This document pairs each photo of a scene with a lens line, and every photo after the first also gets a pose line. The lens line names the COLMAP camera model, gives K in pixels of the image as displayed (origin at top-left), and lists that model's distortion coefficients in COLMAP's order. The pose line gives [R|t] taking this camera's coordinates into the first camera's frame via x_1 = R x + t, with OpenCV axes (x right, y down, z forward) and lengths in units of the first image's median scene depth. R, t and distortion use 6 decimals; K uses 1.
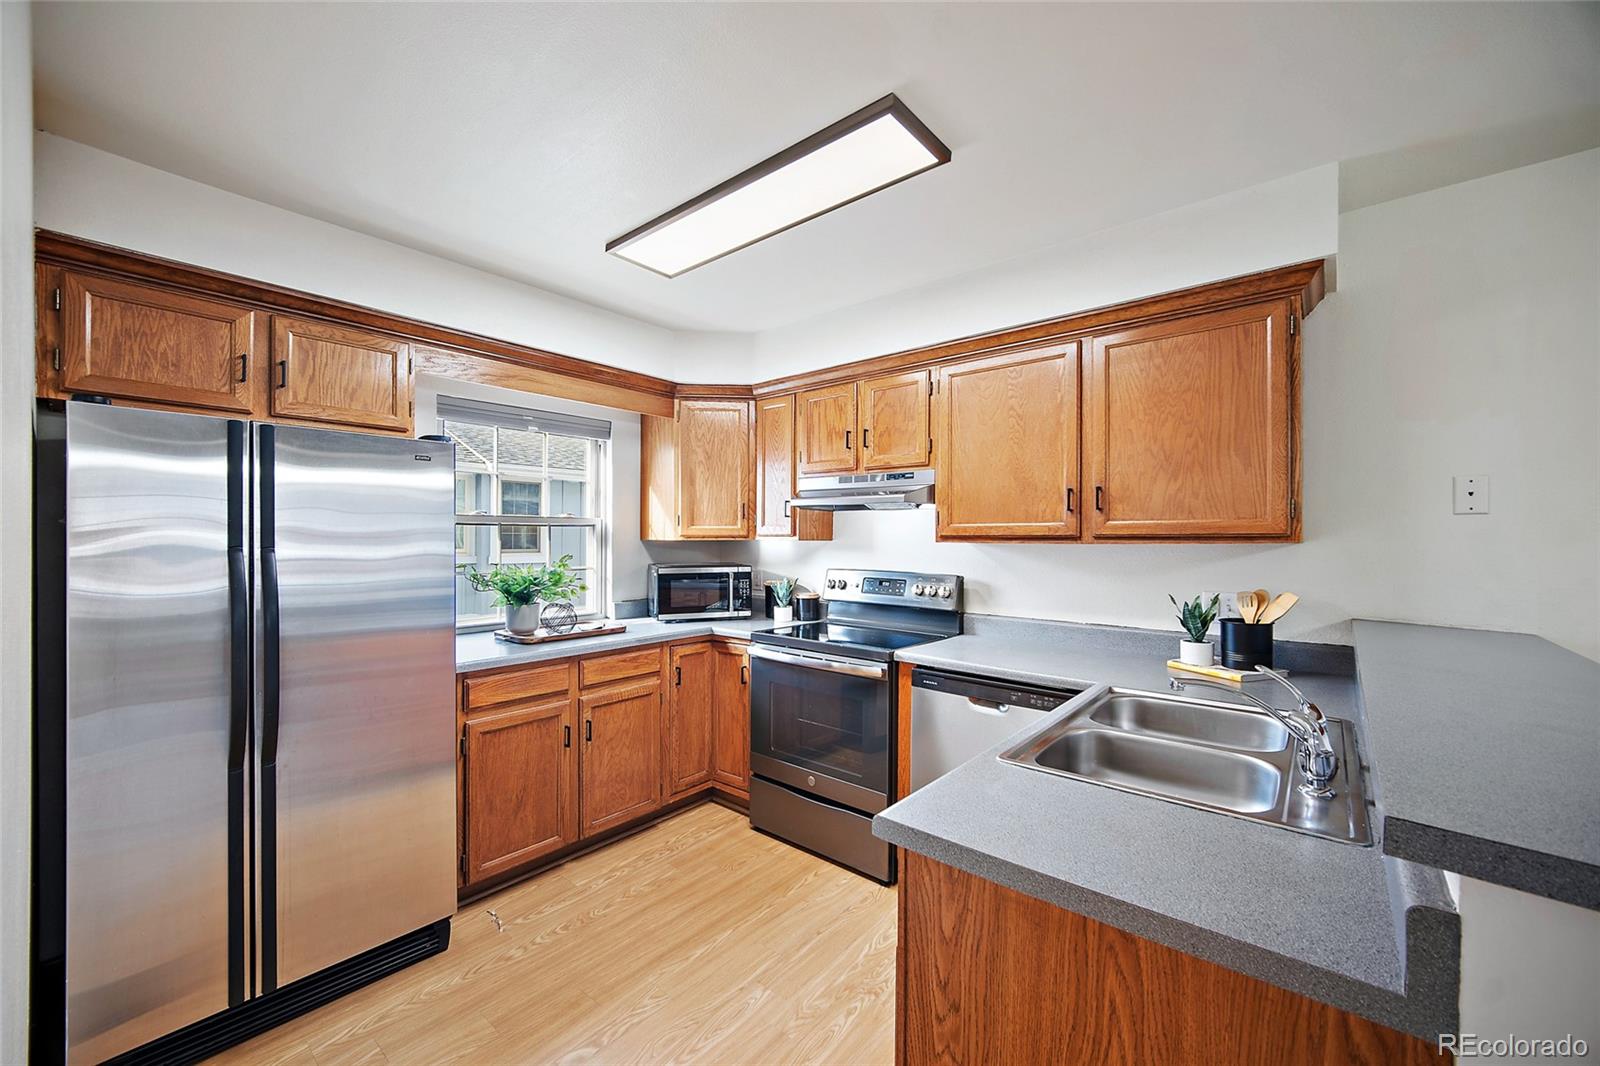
lens RADIAL K [[638.6, 0, 800.4], [0, 638.6, 540.7], [0, 0, 1]] dist [-0.001697, 0.000230]
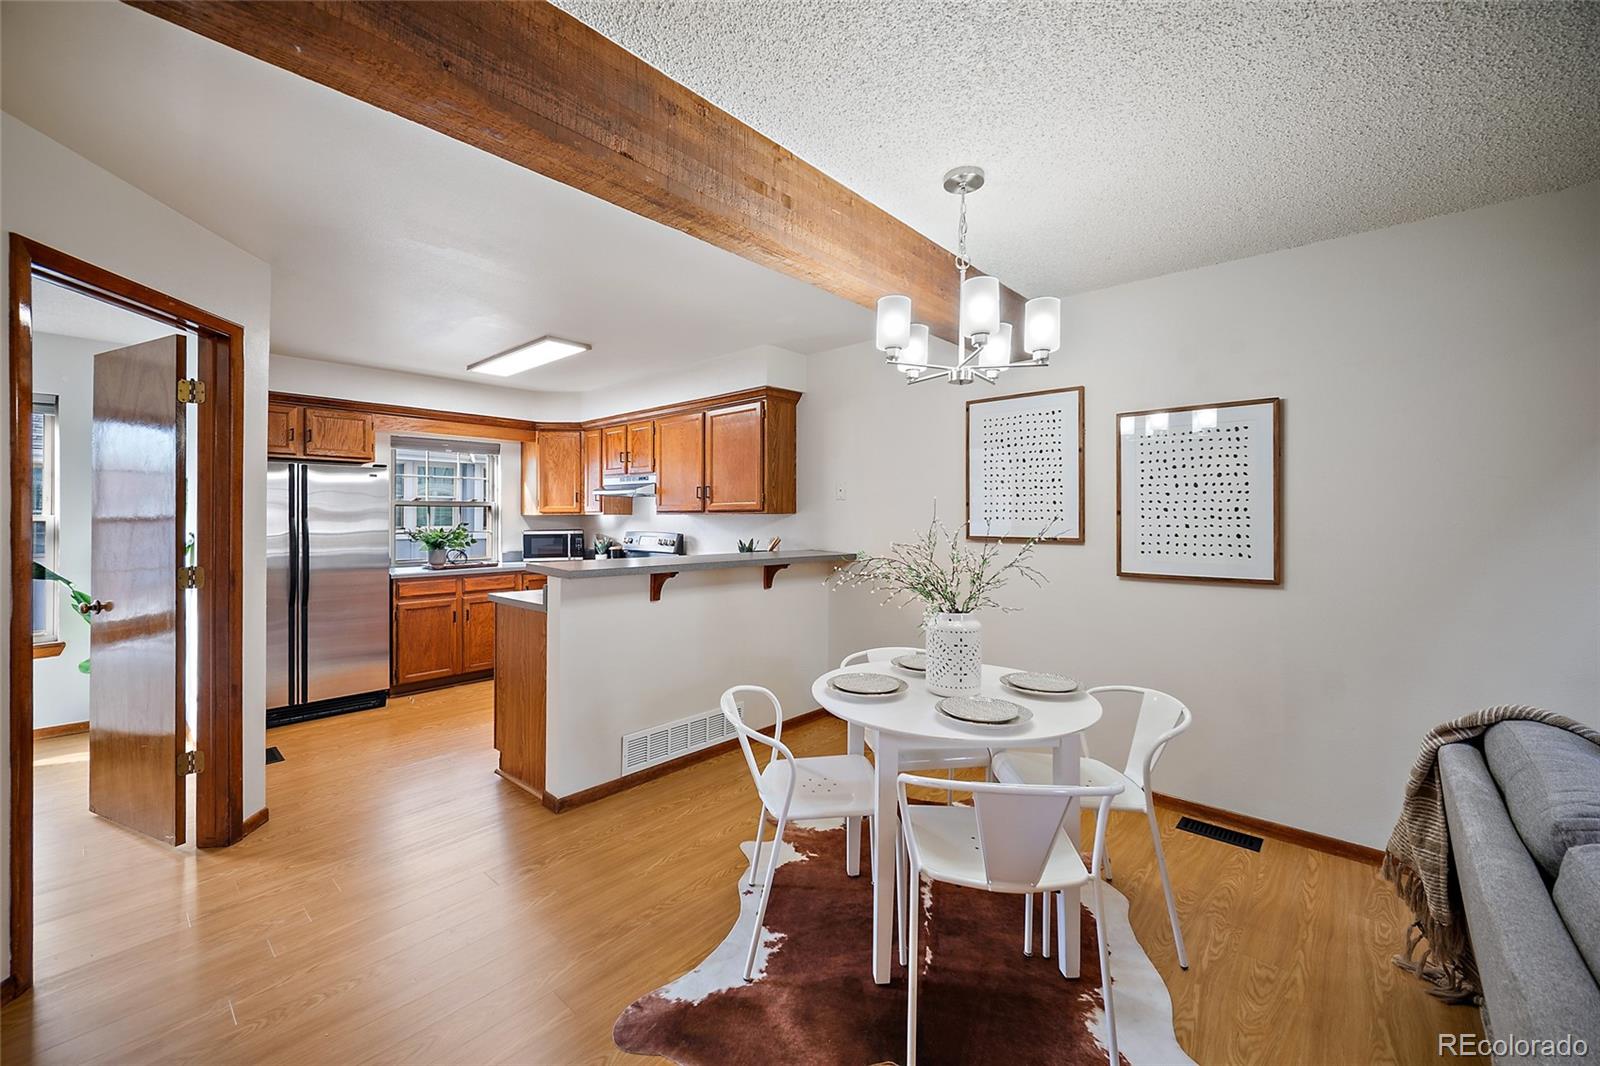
lens RADIAL K [[638.6, 0, 789.0], [0, 638.6, 516.6], [0, 0, 1]] dist [-0.001697, 0.000230]
pose [[0.999310, -0.002520, -0.037056, 0.634766], [0.002399, 0.999992, -0.003321, 0.013708], [0.037064, 0.003230, 0.999308, -0.784351]]
